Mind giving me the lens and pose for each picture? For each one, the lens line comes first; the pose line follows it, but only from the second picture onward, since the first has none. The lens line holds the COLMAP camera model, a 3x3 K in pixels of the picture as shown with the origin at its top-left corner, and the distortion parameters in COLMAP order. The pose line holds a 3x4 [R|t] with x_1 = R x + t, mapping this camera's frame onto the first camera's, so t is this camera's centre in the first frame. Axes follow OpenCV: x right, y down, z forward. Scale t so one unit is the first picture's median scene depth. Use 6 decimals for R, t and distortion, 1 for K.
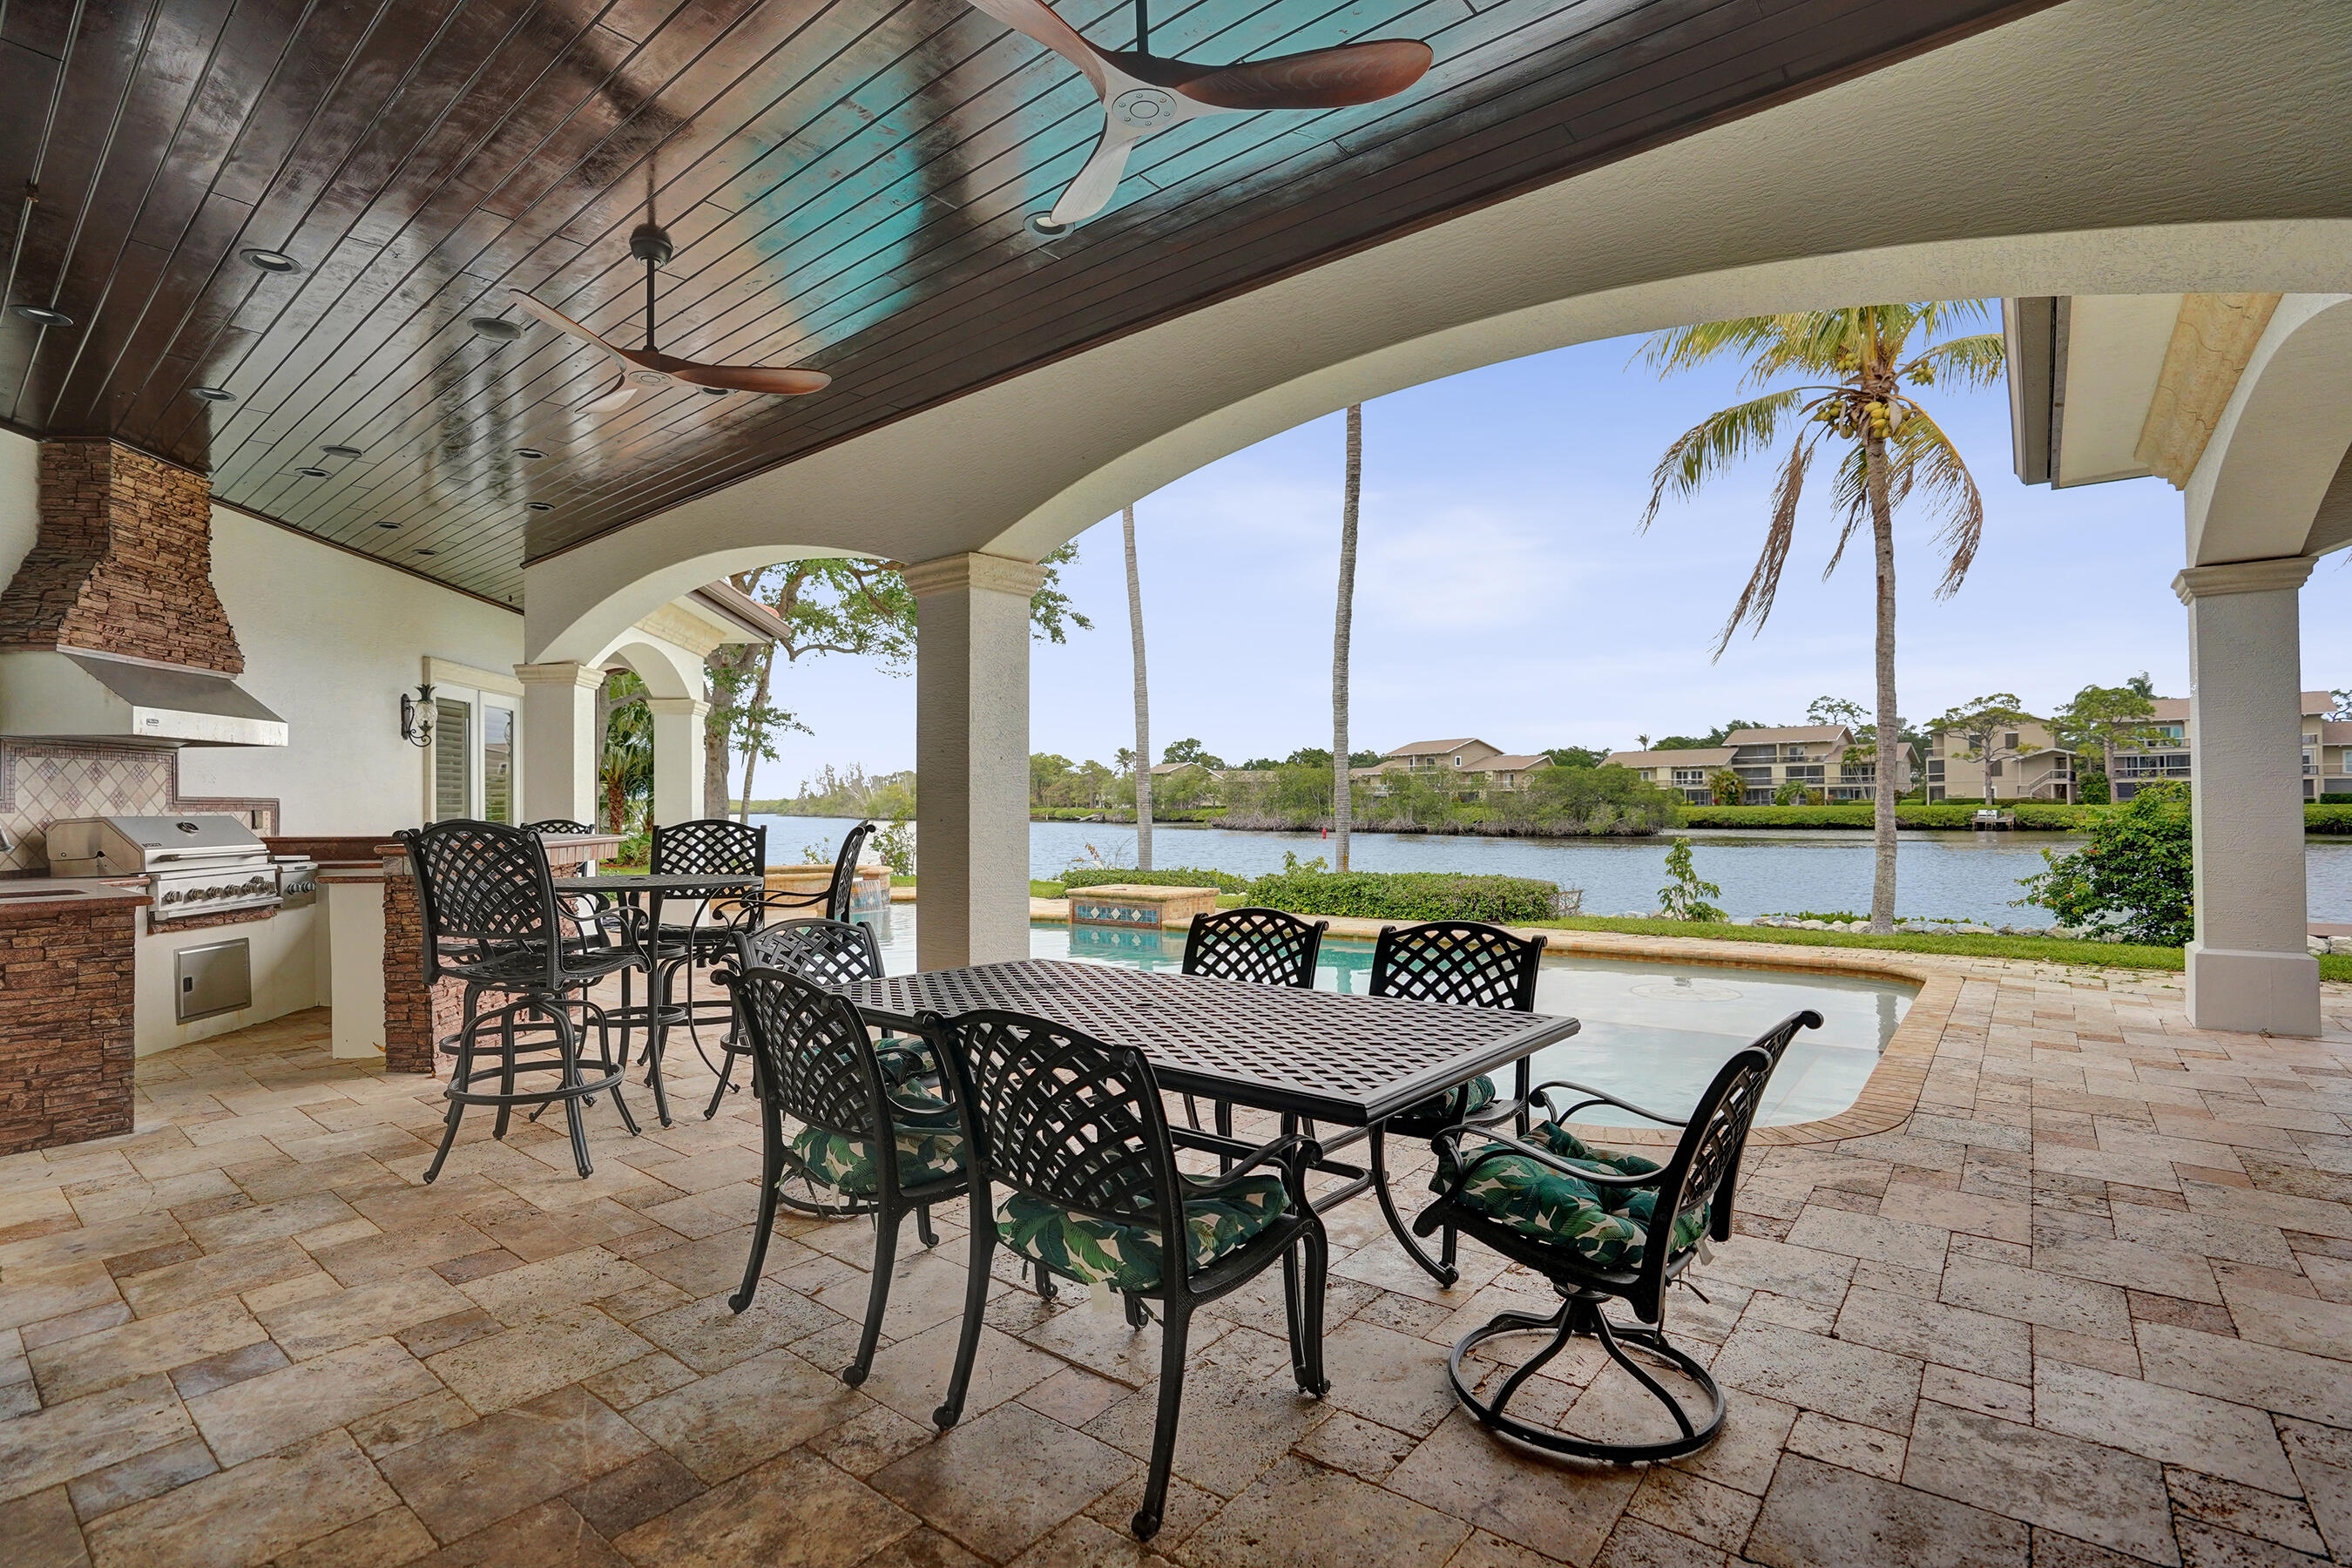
lens RADIAL K [[1097.6, 0, 1168.3], [0, 1097.6, 788.1], [0, 0, 1]] dist [-0.070939, 0.027808]
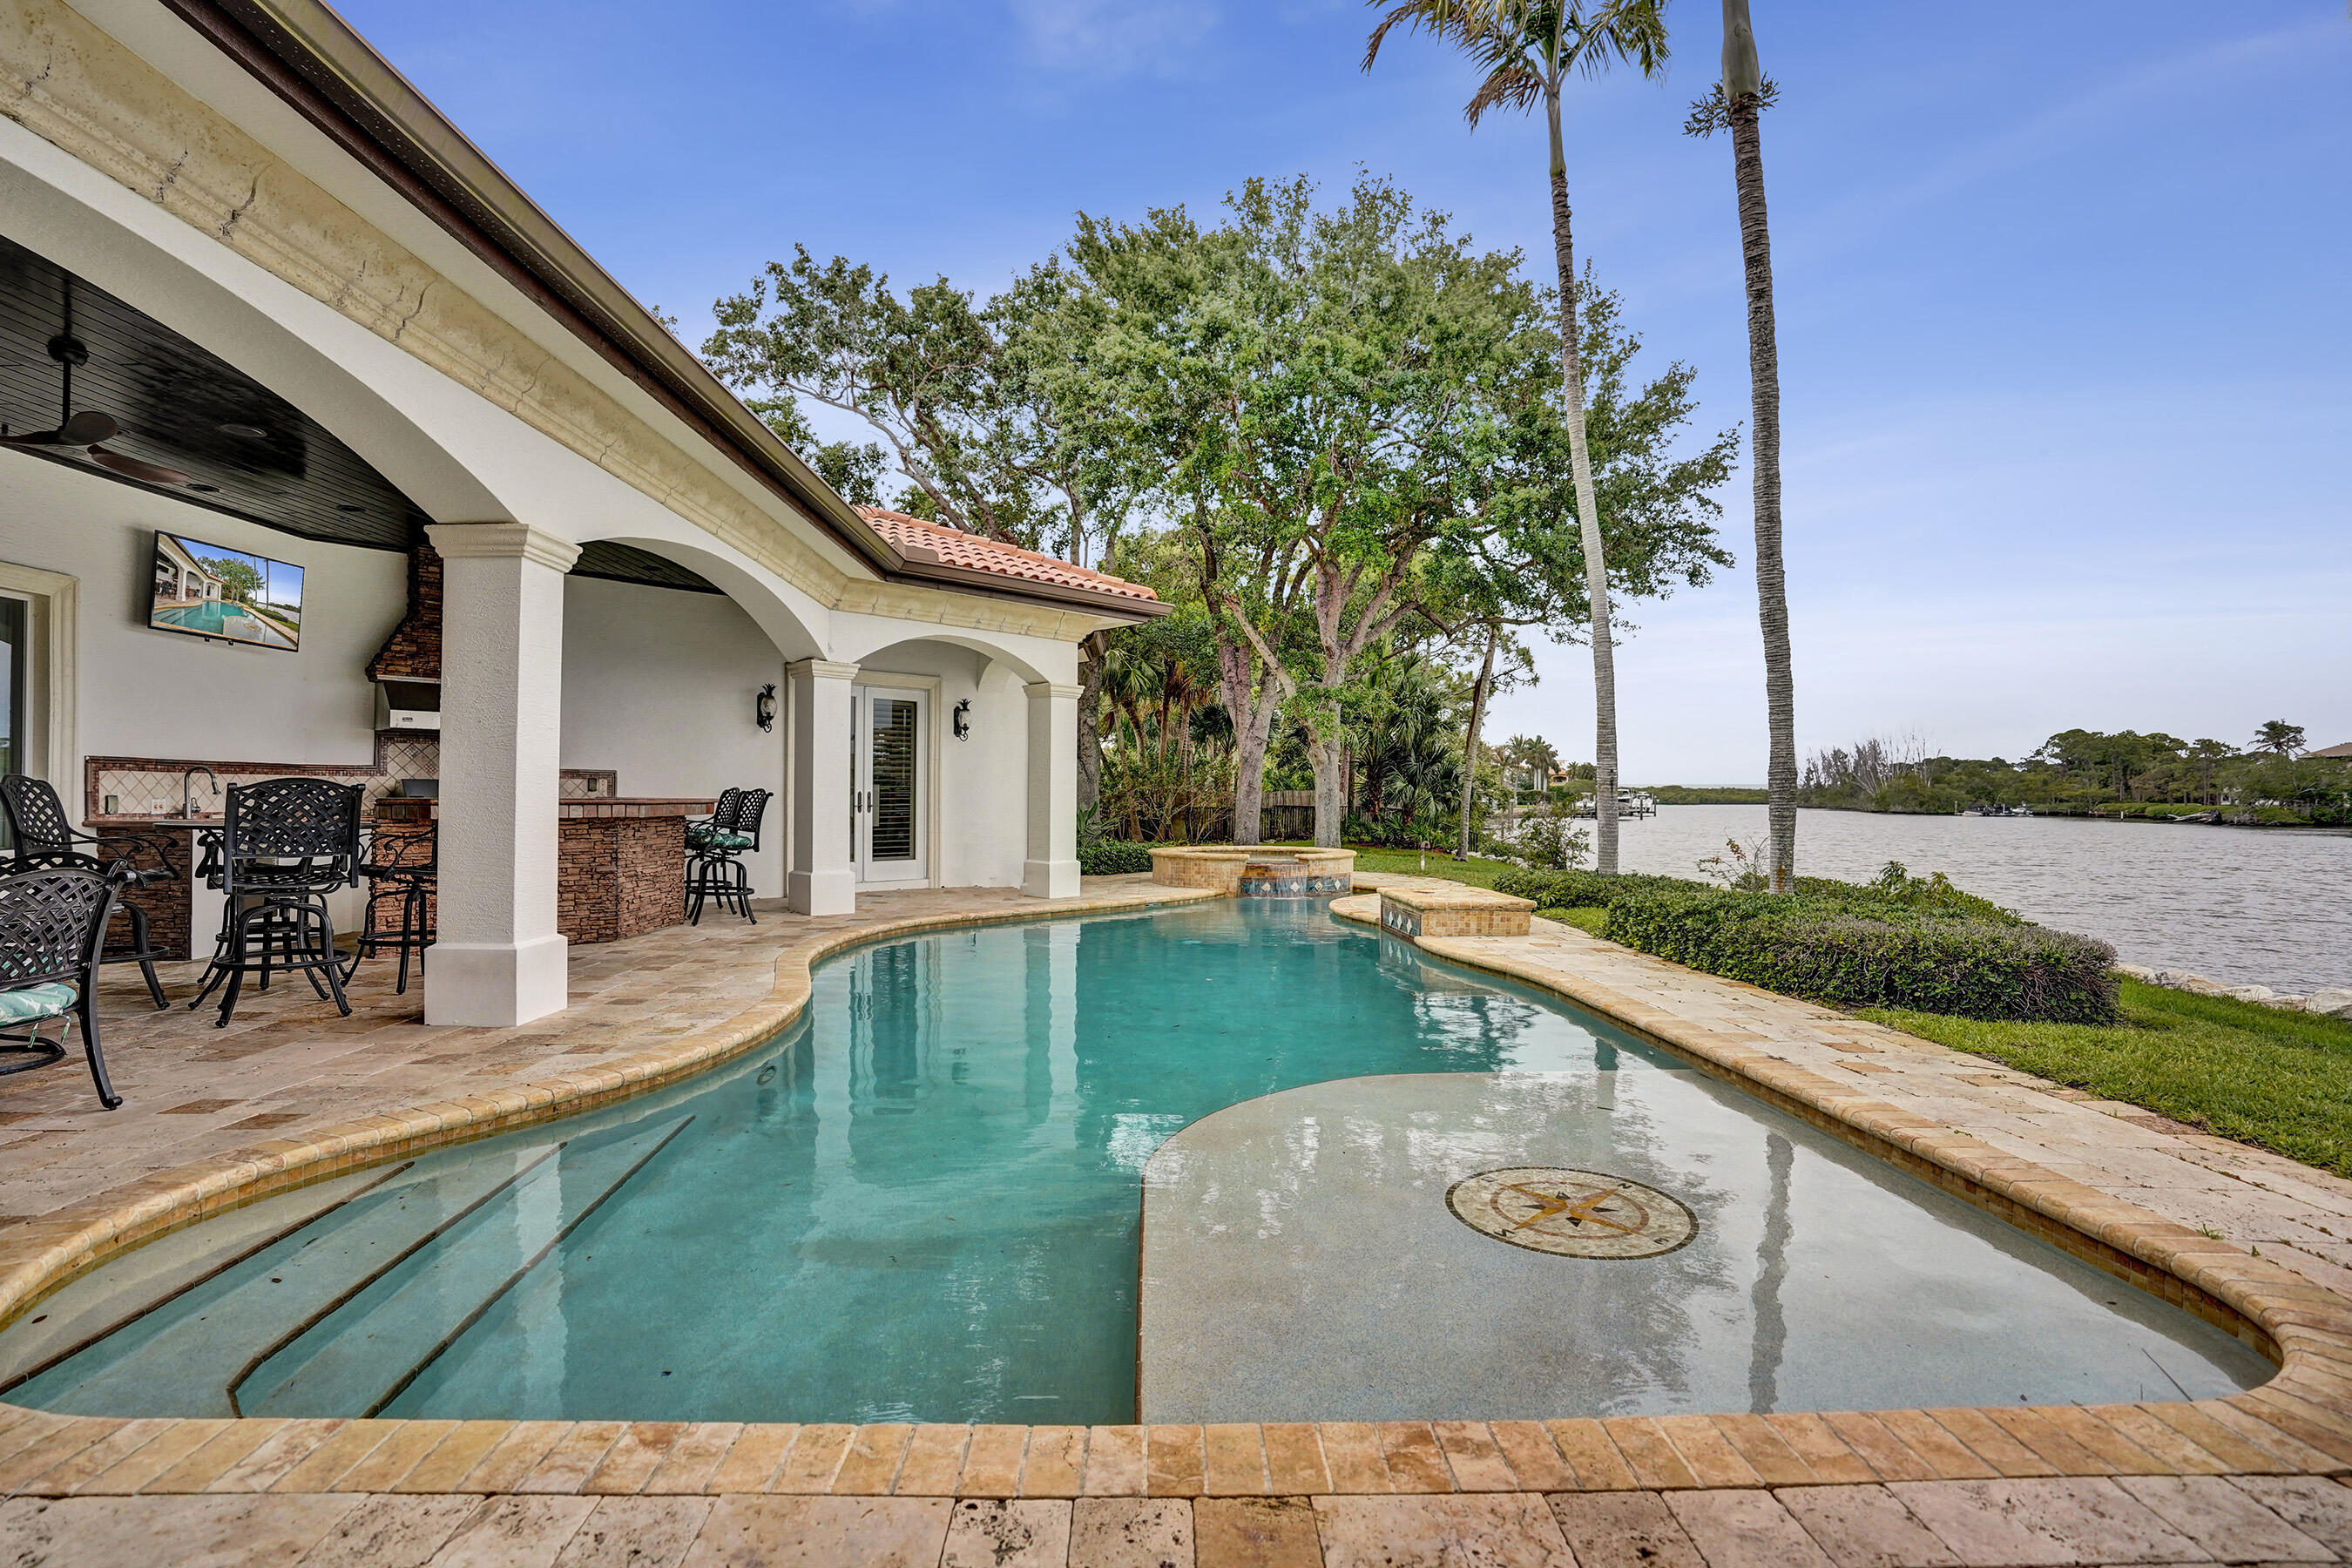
lens RADIAL K [[1097.6, 0, 1168.3], [0, 1097.6, 788.1], [0, 0, 1]] dist [-0.070939, 0.027808]
pose [[0.648546, 0.008708, -0.761126, 0.399518], [-0.000750, 0.999941, 0.010801, 0.009121], [0.761175, -0.006434, 0.648515, 0.334088]]
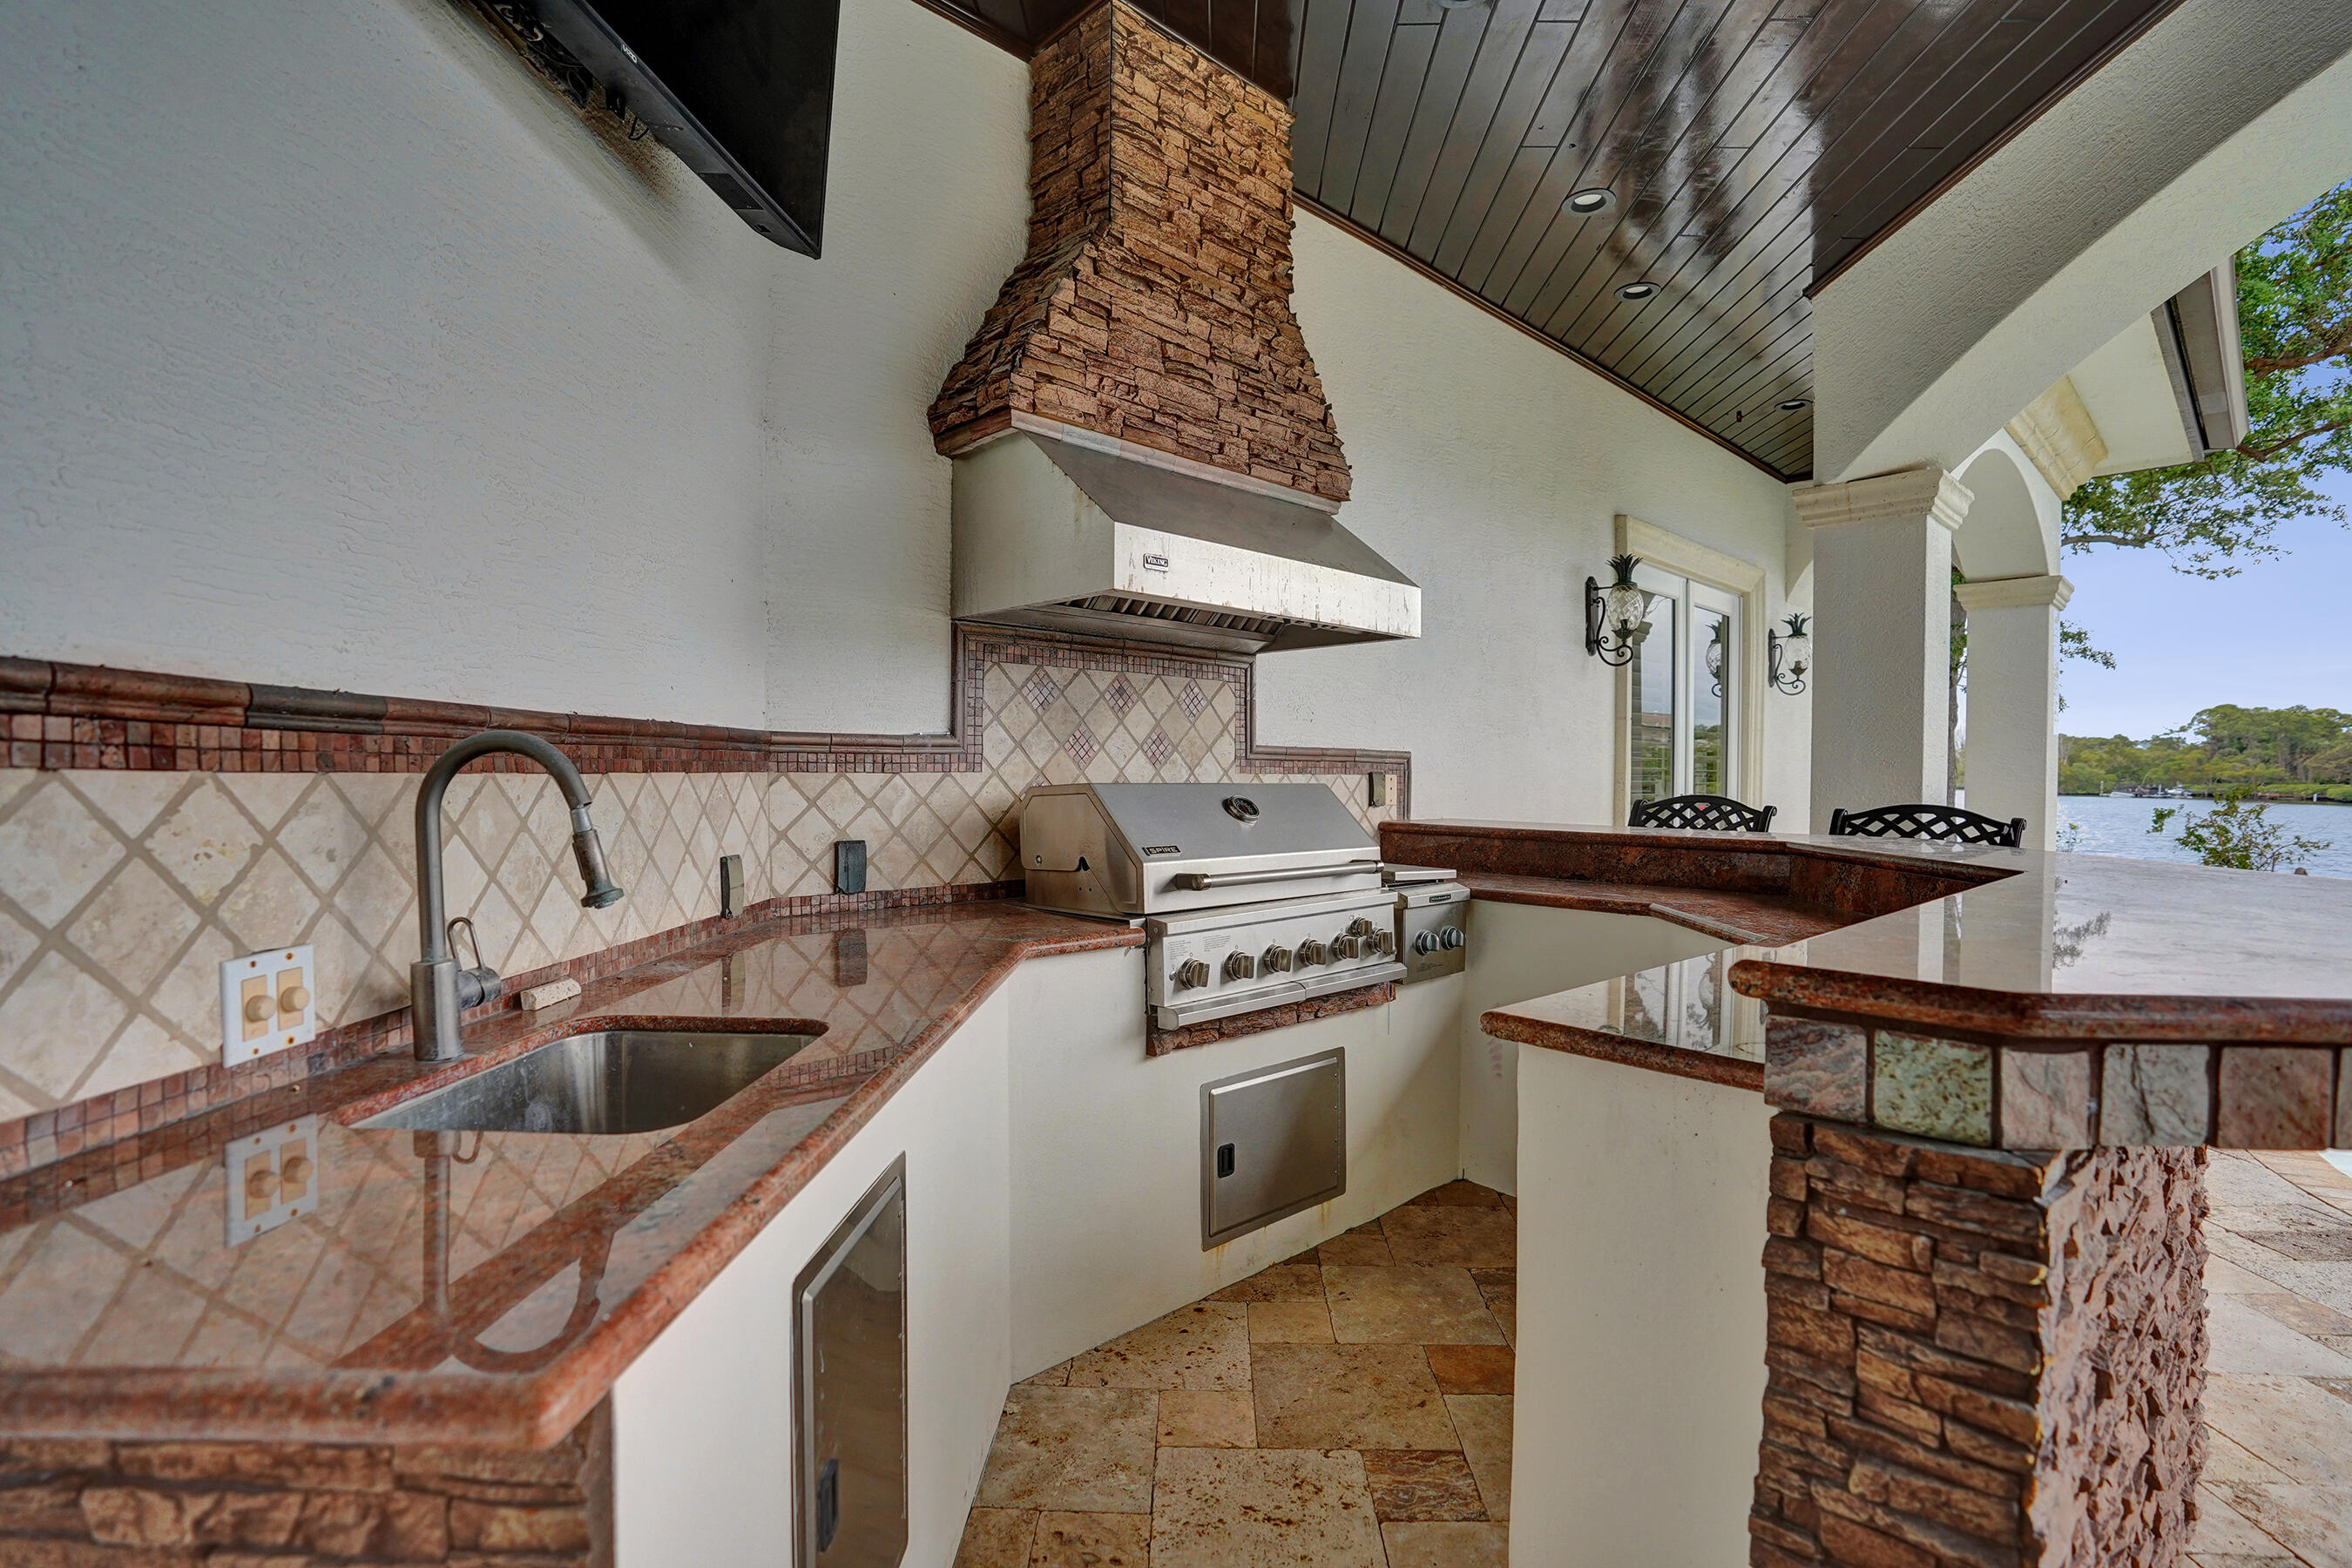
lens RADIAL K [[1097.6, 0, 1168.3], [0, 1097.6, 788.1], [0, 0, 1]] dist [-0.070939, 0.027808]
pose [[0.596175, 0.030056, -0.802292, -0.243250], [-0.003955, 0.999397, 0.034501, 0.005039], [0.802845, -0.017395, 0.595935, 0.296924]]
